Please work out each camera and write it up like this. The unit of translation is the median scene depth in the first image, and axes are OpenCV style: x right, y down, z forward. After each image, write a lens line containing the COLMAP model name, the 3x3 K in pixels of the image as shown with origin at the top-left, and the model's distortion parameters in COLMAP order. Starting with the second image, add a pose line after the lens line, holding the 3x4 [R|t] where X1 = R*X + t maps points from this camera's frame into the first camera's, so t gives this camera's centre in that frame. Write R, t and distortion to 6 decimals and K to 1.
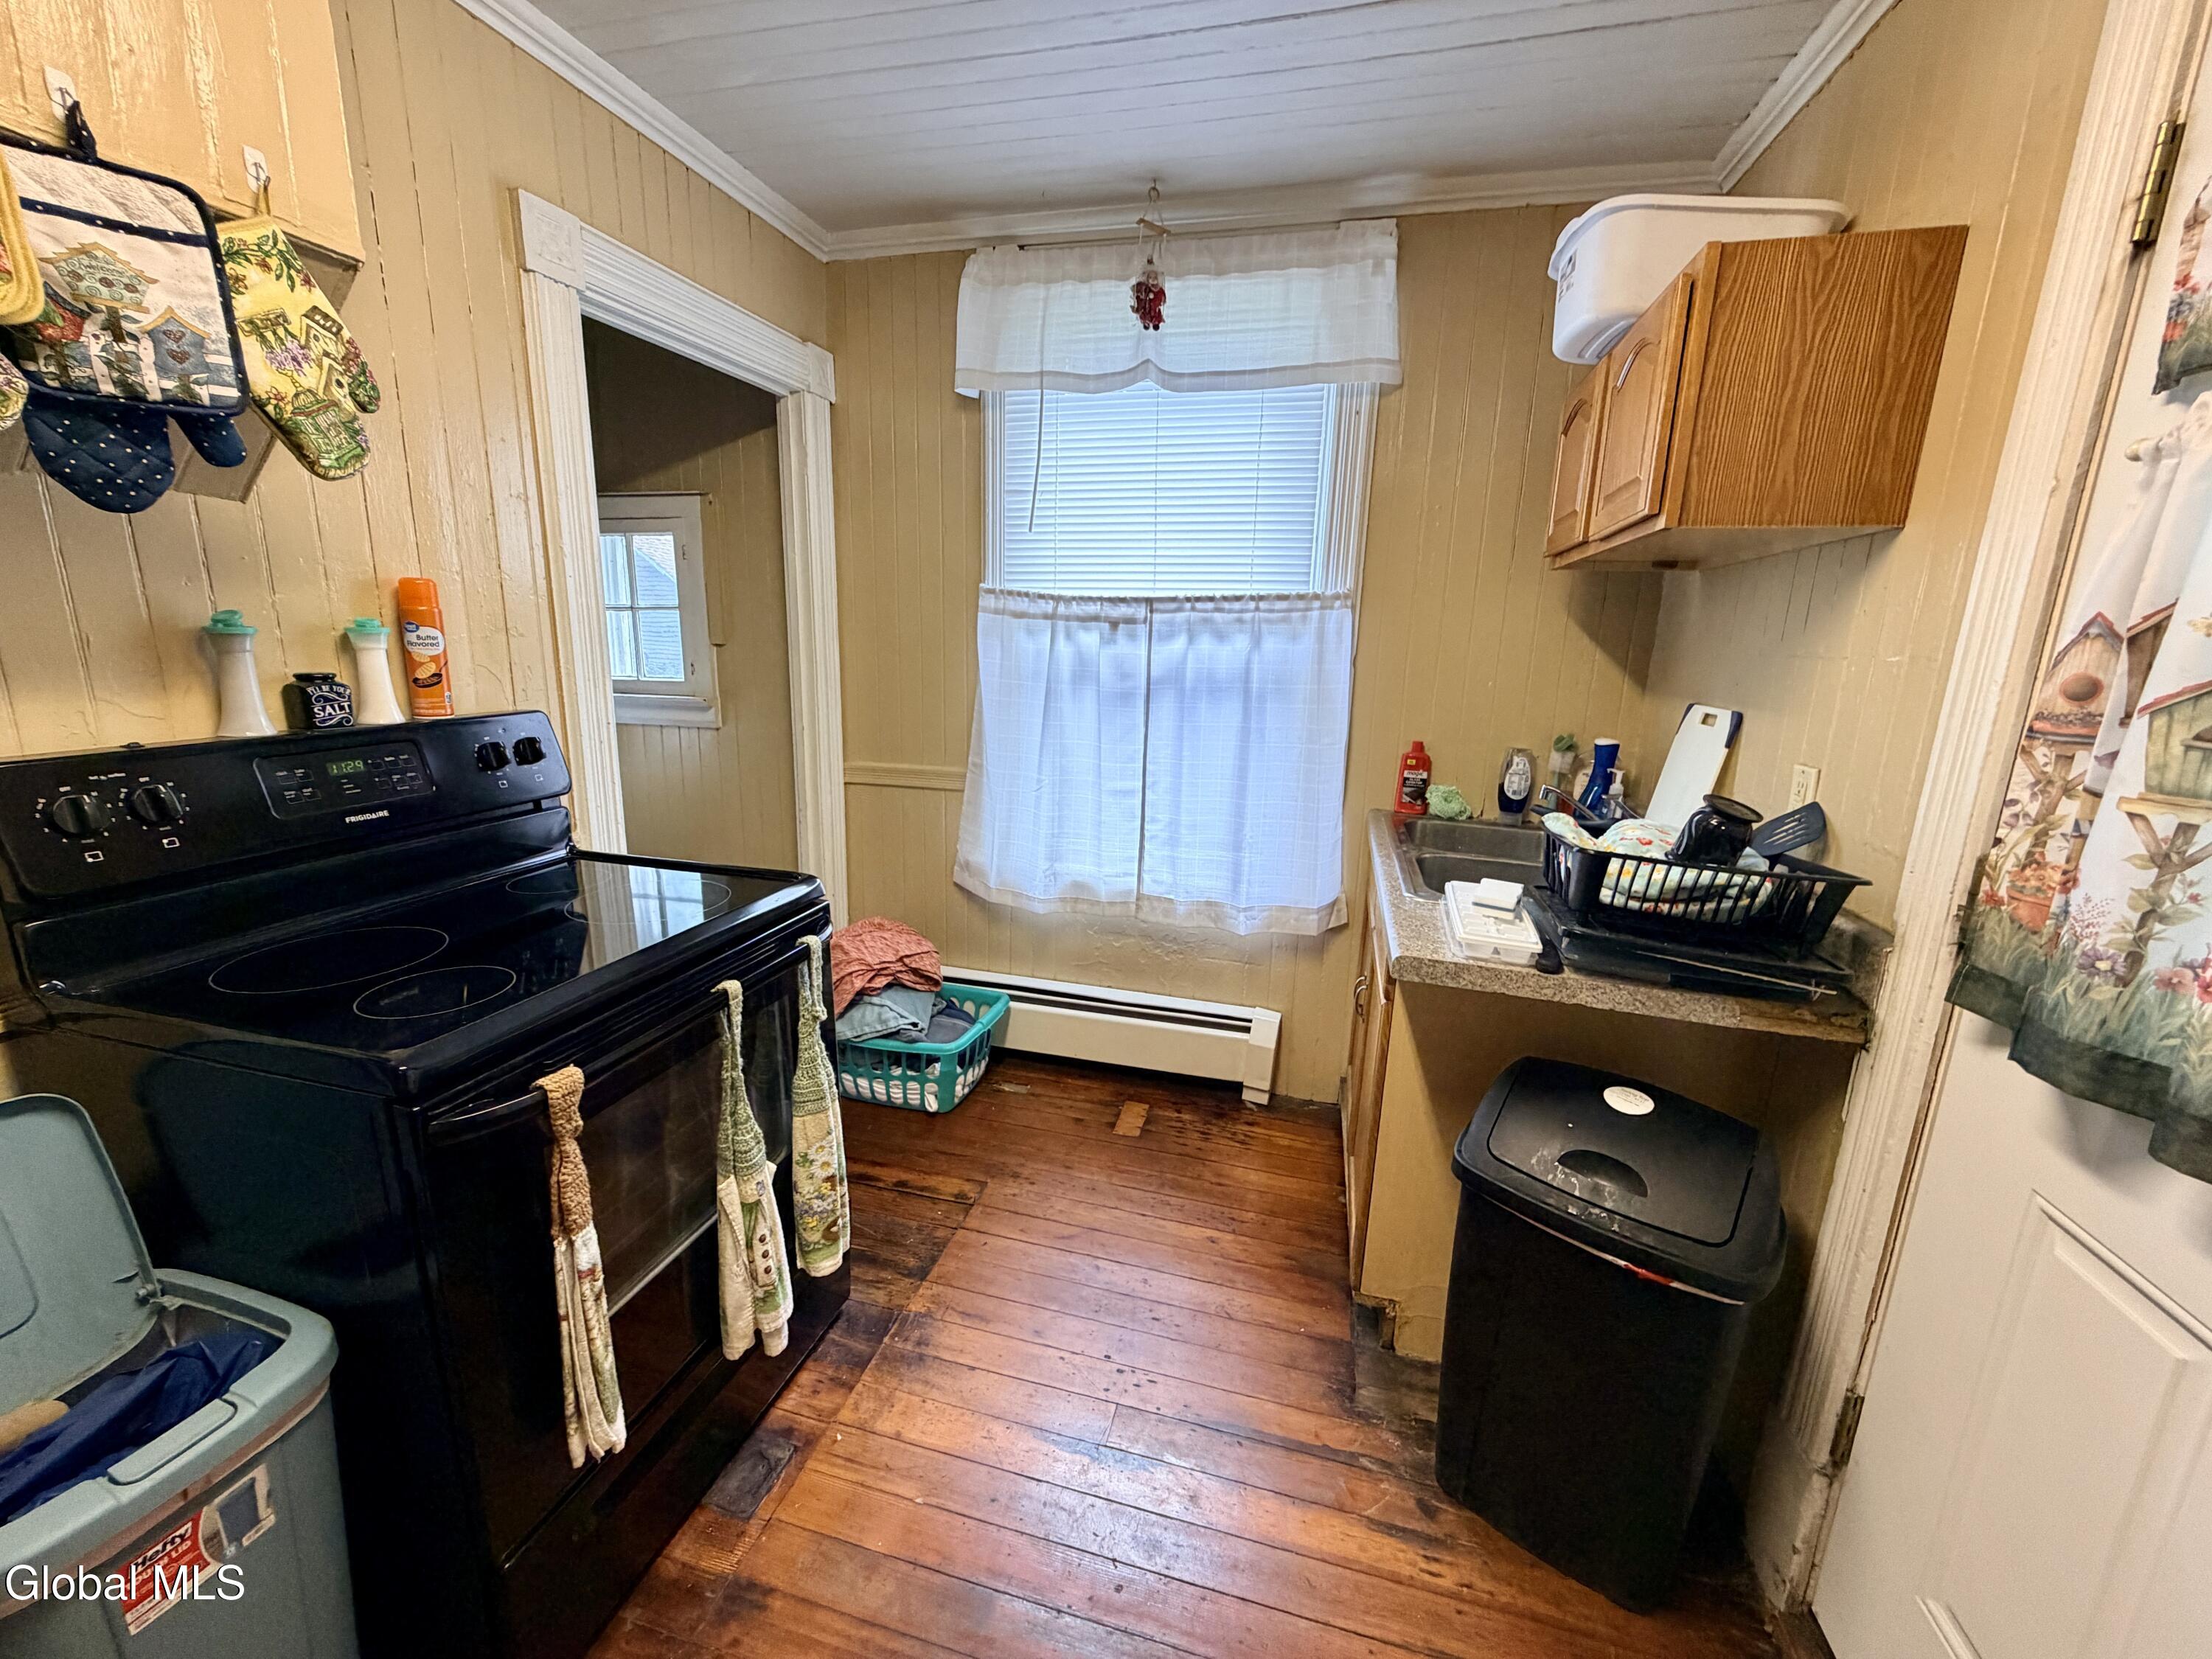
lens RADIAL K [[881.9, 0, 1105.1], [0, 881.9, 829.5], [0, 0, 1]] dist [-0.001164, 0.000081]
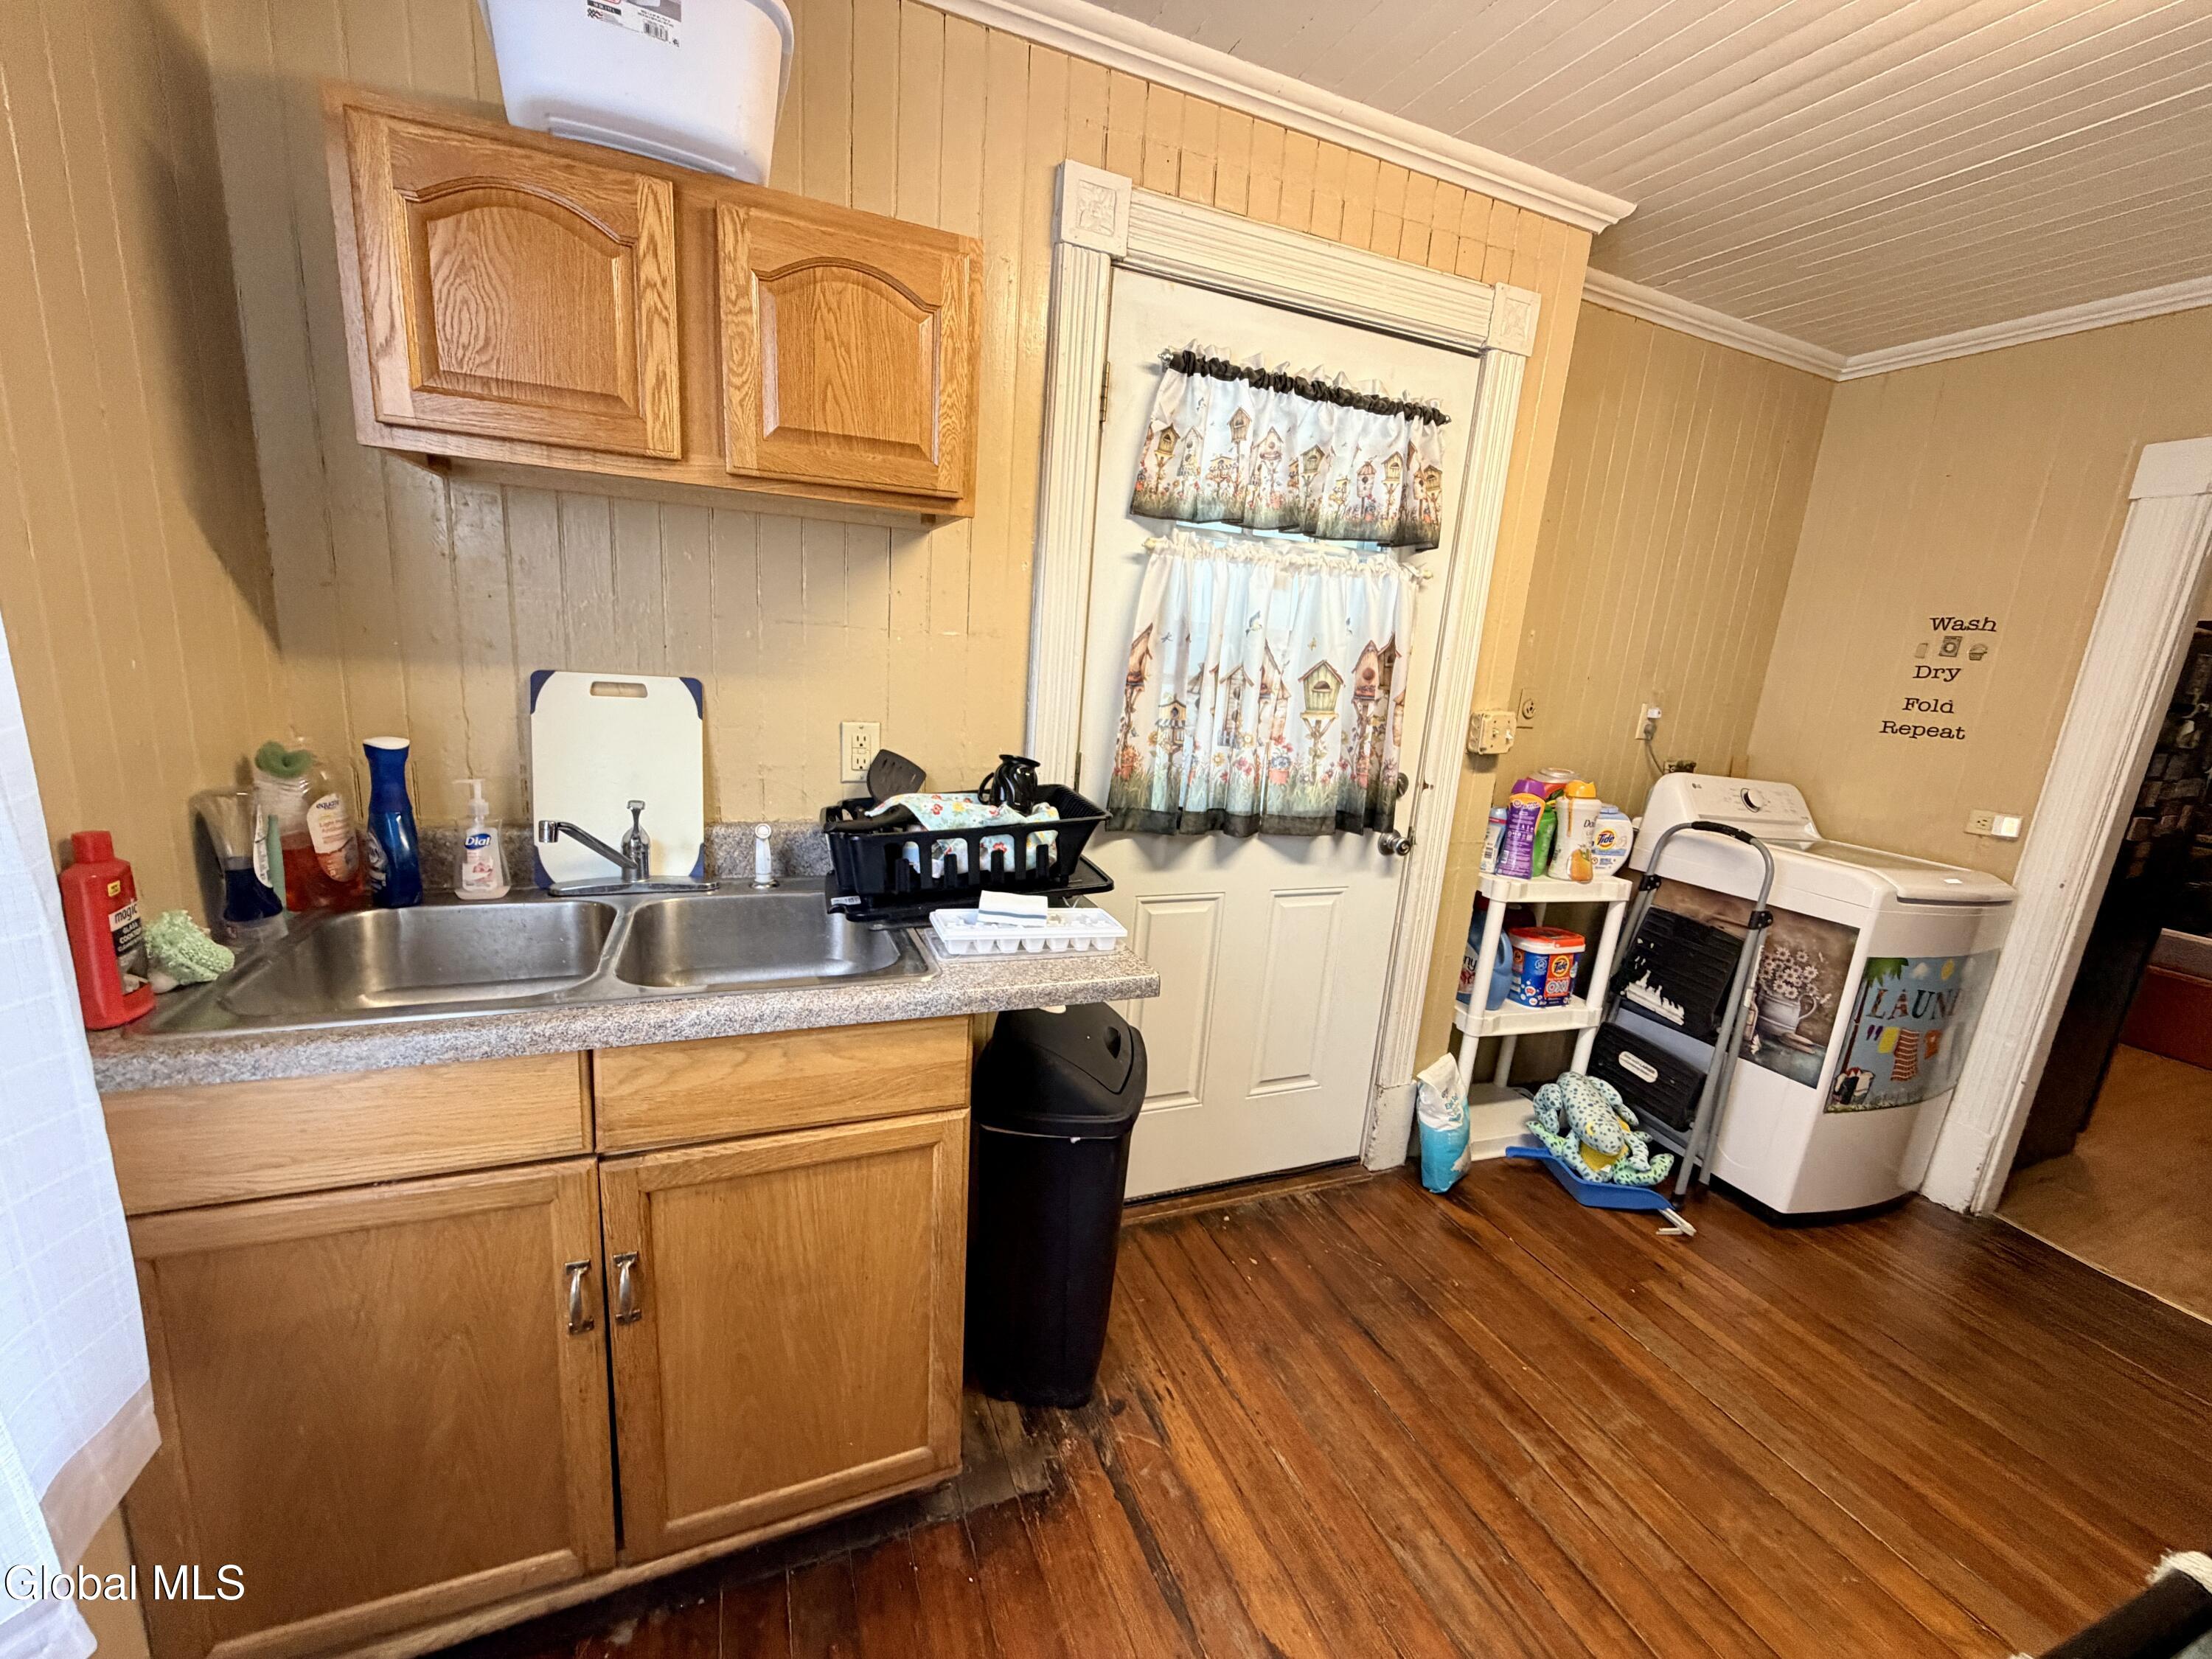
lens RADIAL K [[881.9, 0, 1097.4], [0, 881.9, 831.3], [0, 0, 1]] dist [-0.001164, 0.000081]
pose [[-0.599076, -0.243733, 0.762694, -0.187761], [0.082651, 0.928631, 0.361682, -0.202551], [-0.796415, 0.279713, -0.536175, 0.862616]]
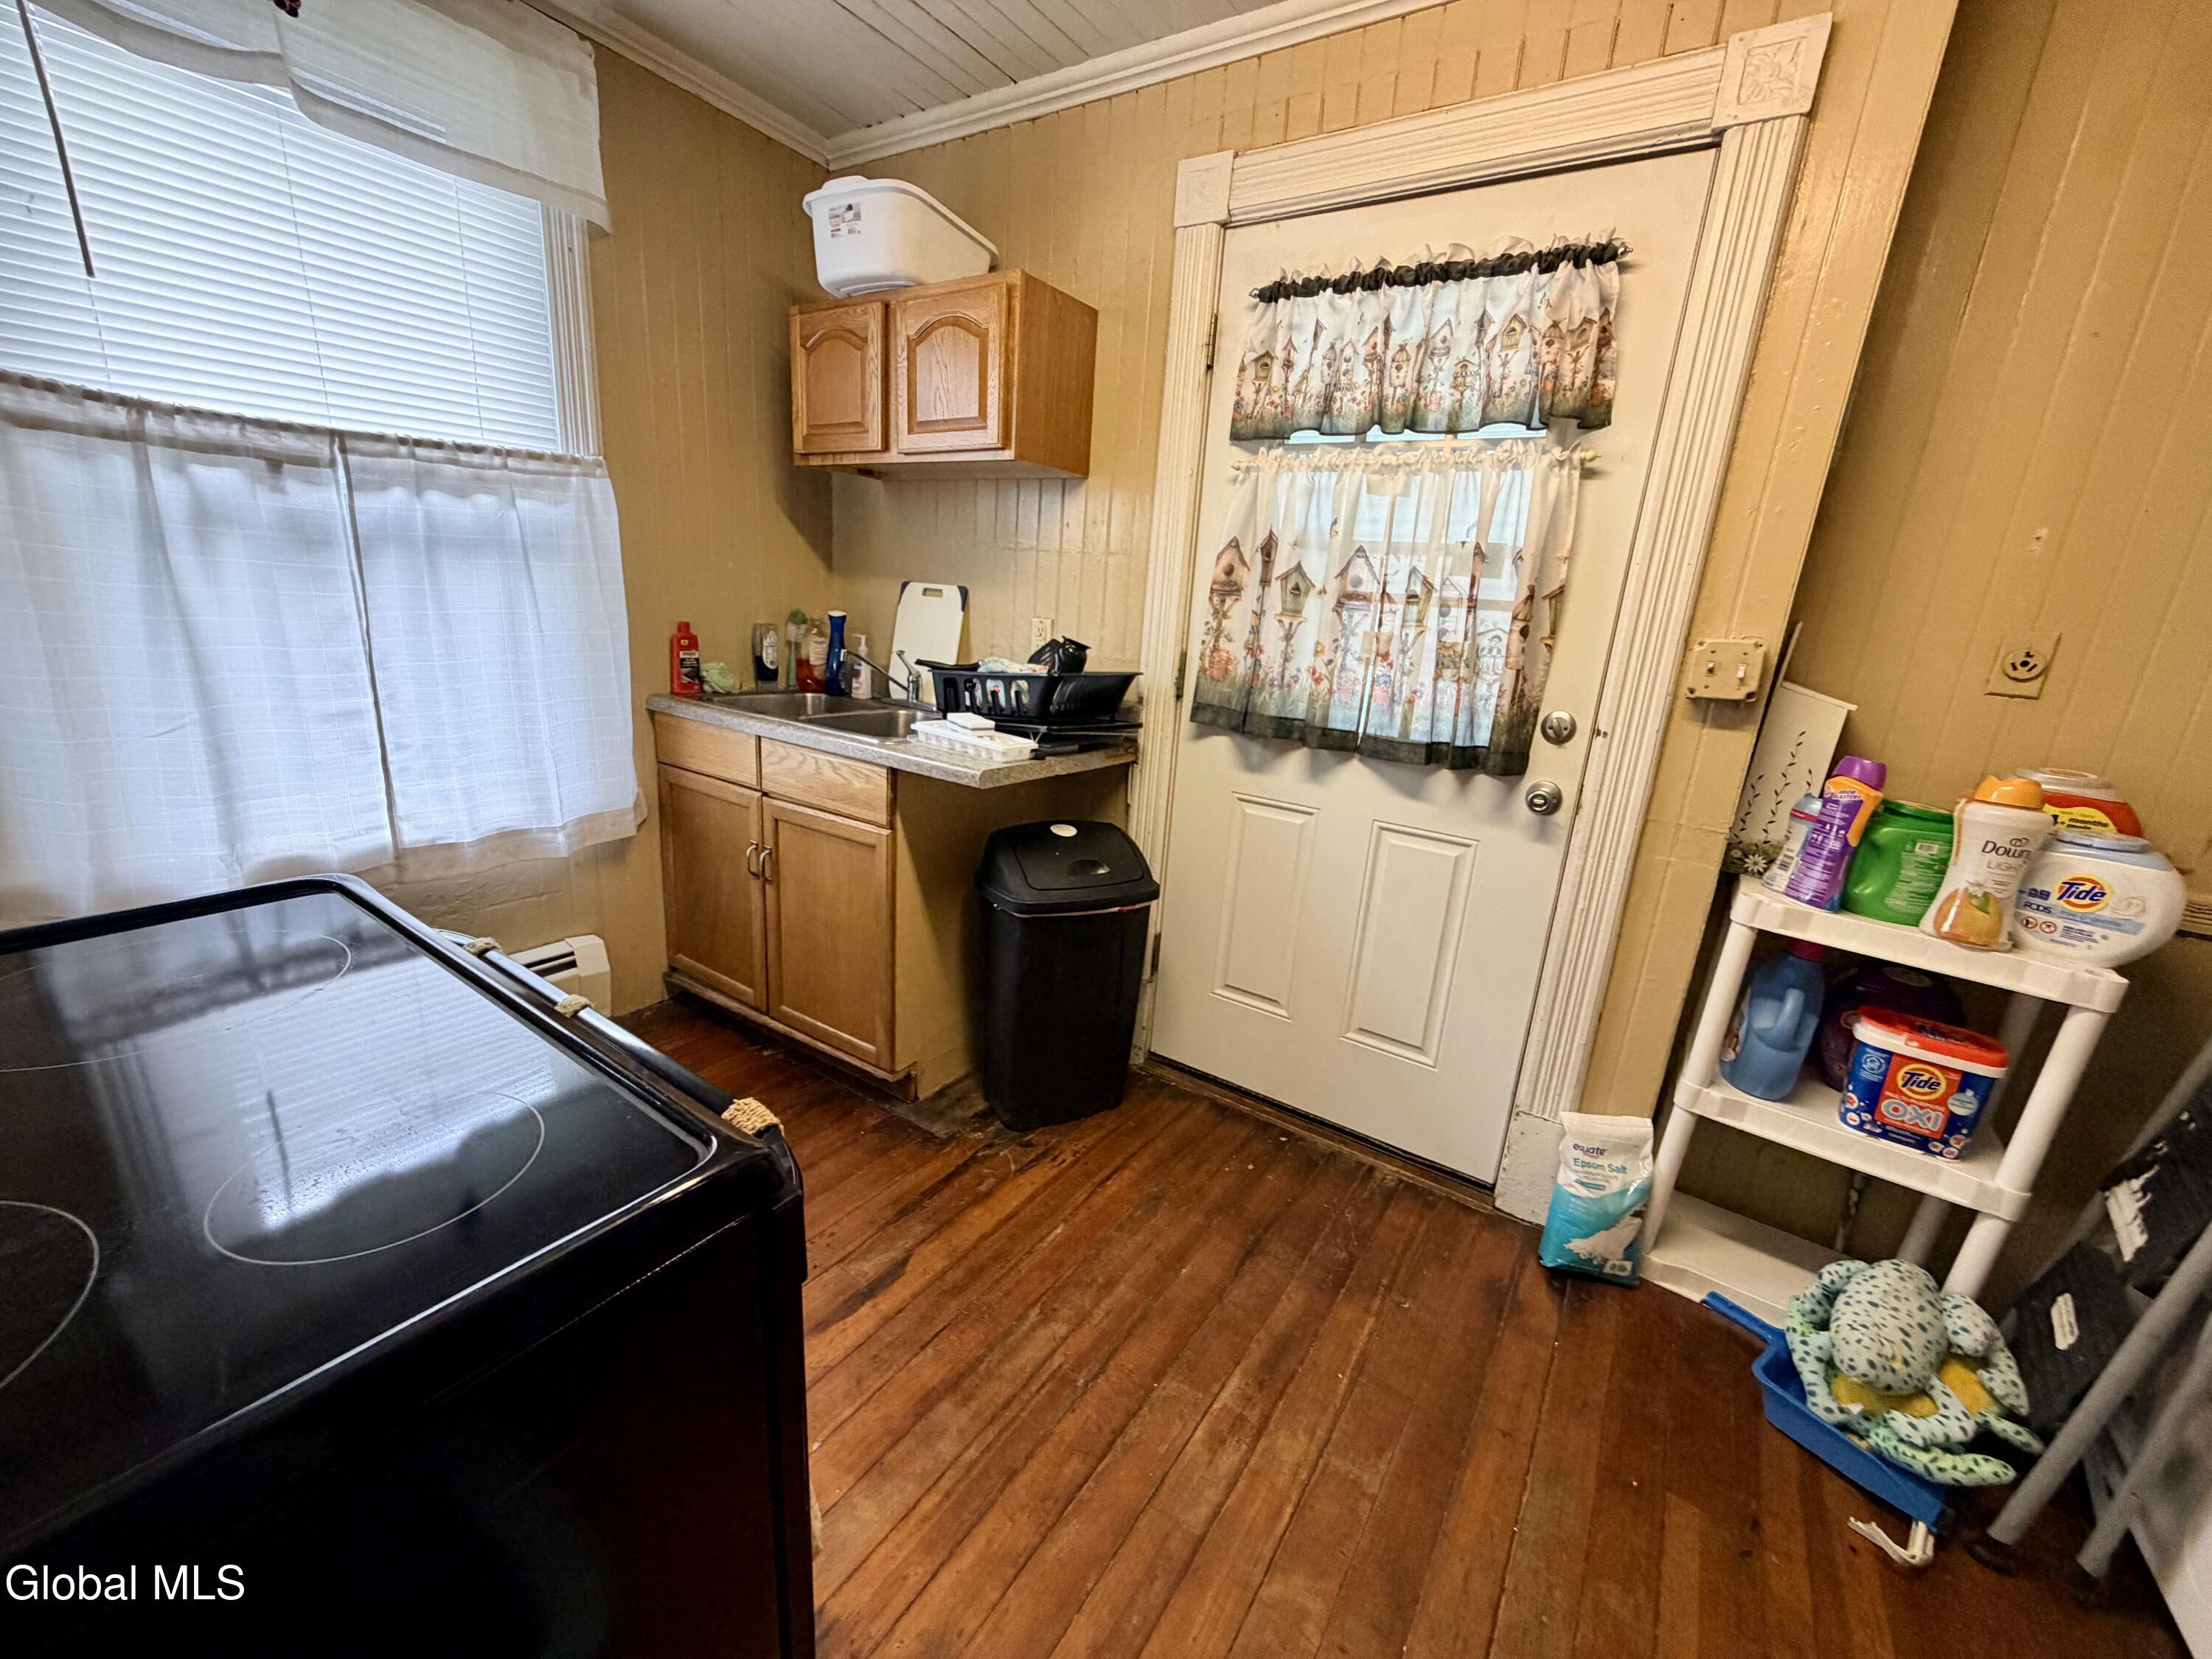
lens RADIAL K [[881.9, 0, 1097.3], [0, 881.9, 831.5], [0, 0, 1]] dist [-0.001164, 0.000081]
pose [[0.320073, -0.258545, 0.911432, -0.485045], [0.144618, 0.964101, 0.222699, -0.023852], [-0.936290, 0.060530, 0.345973, 0.213624]]
